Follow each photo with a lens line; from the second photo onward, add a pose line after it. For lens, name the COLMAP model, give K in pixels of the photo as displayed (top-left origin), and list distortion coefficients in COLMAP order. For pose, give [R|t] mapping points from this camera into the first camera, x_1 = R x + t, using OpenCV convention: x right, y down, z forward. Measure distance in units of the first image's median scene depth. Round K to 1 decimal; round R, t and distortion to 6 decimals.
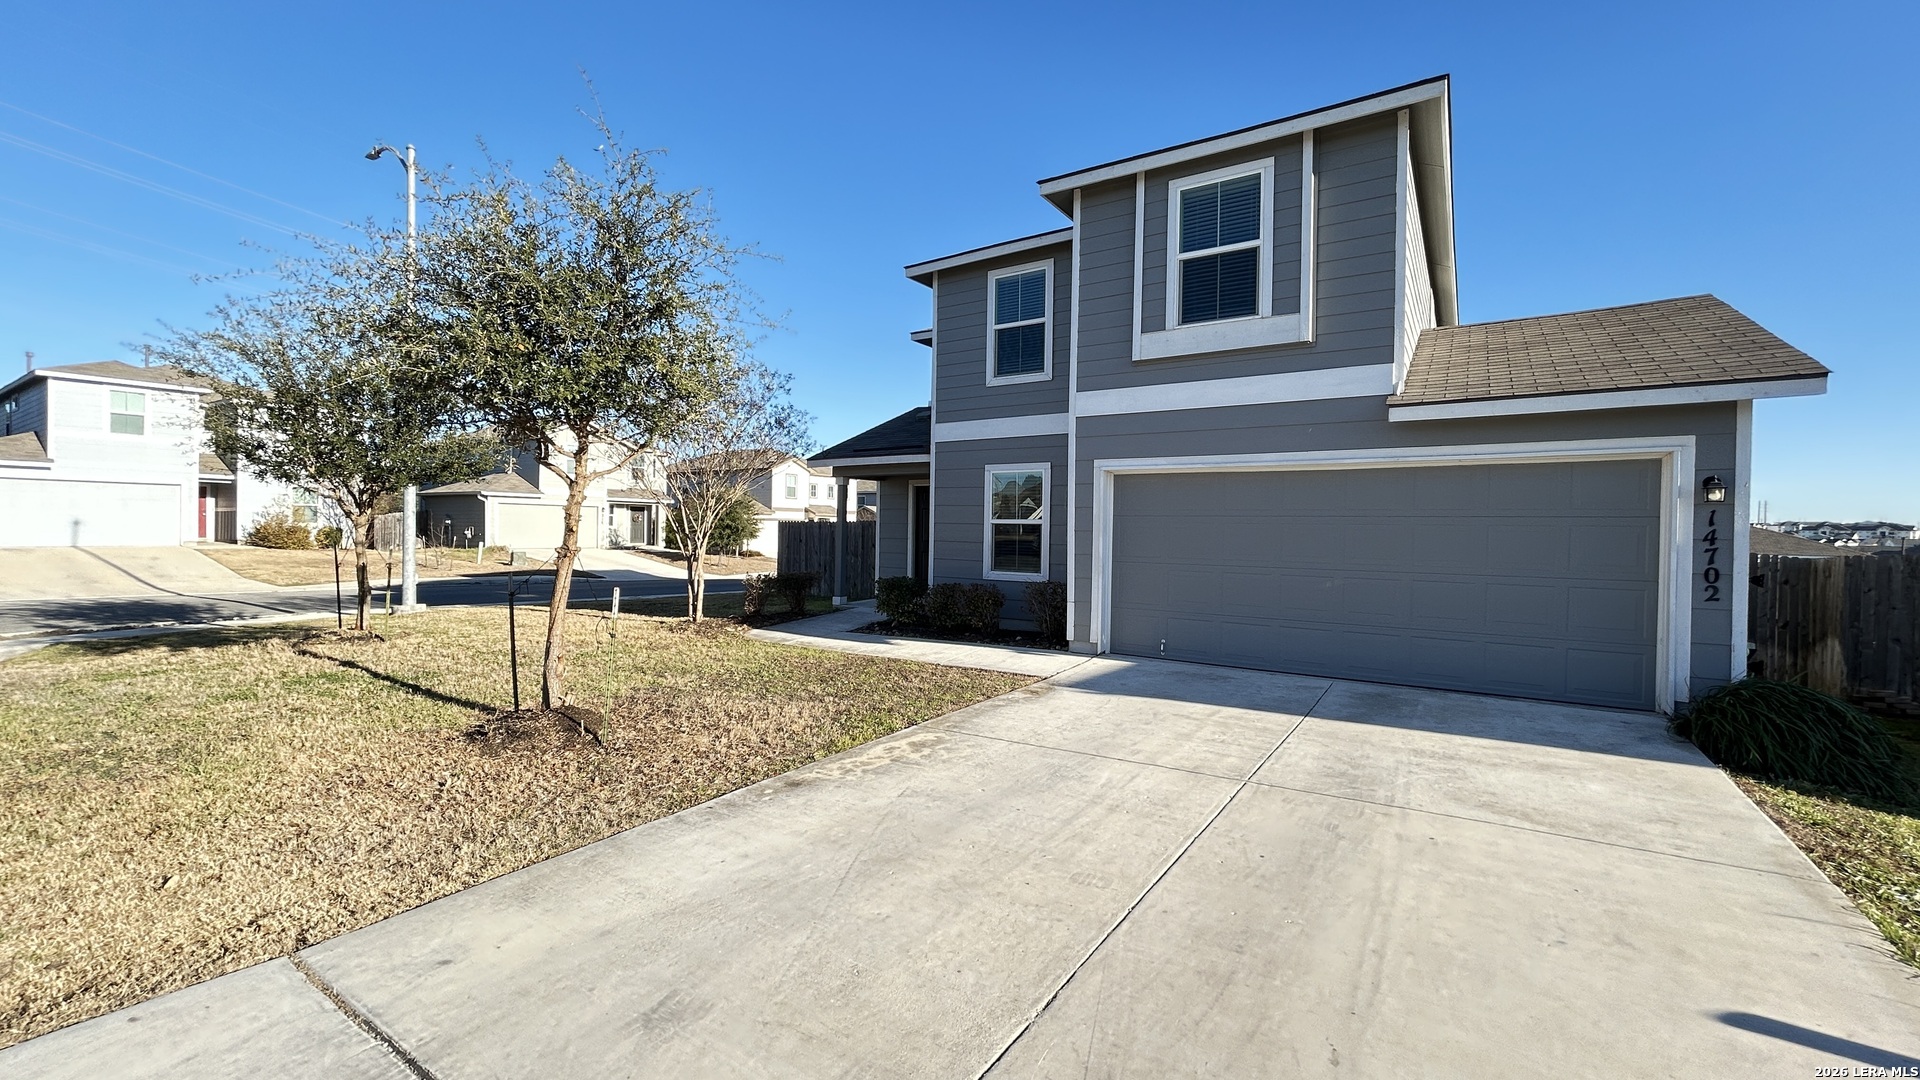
lens RADIAL K [[787.0, 0, 967.5], [0, 787.0, 536.1], [0, 0, 1]] dist [0.001832, 0.000265]
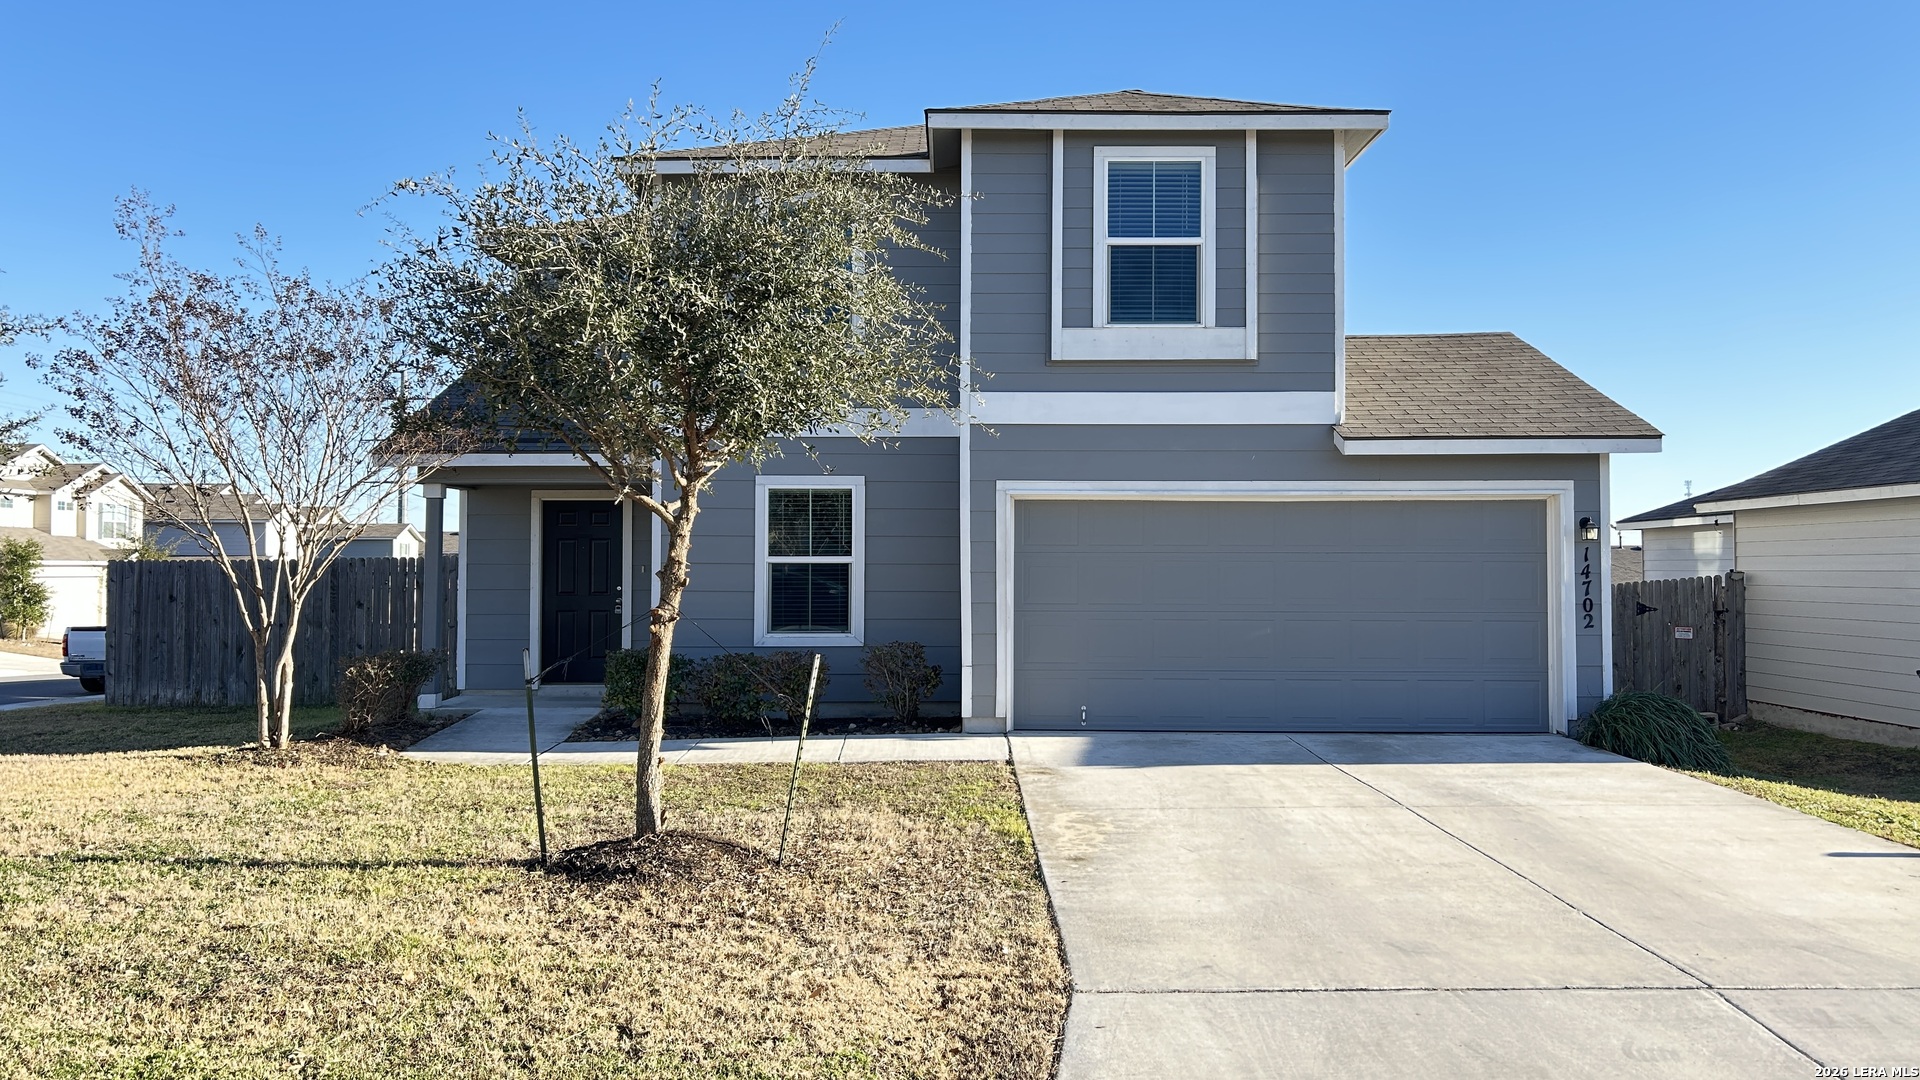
lens RADIAL K [[1452.6, 0, 962.2], [0, 1452.6, 540.4], [0, 0, 1]] dist [0.000474, -0.003485]
pose [[0.839225, -0.004061, 0.543770, -0.720454], [0.015609, 0.999740, -0.016625, -0.017138], [-0.543561, 0.022440, 0.839070, -0.200693]]
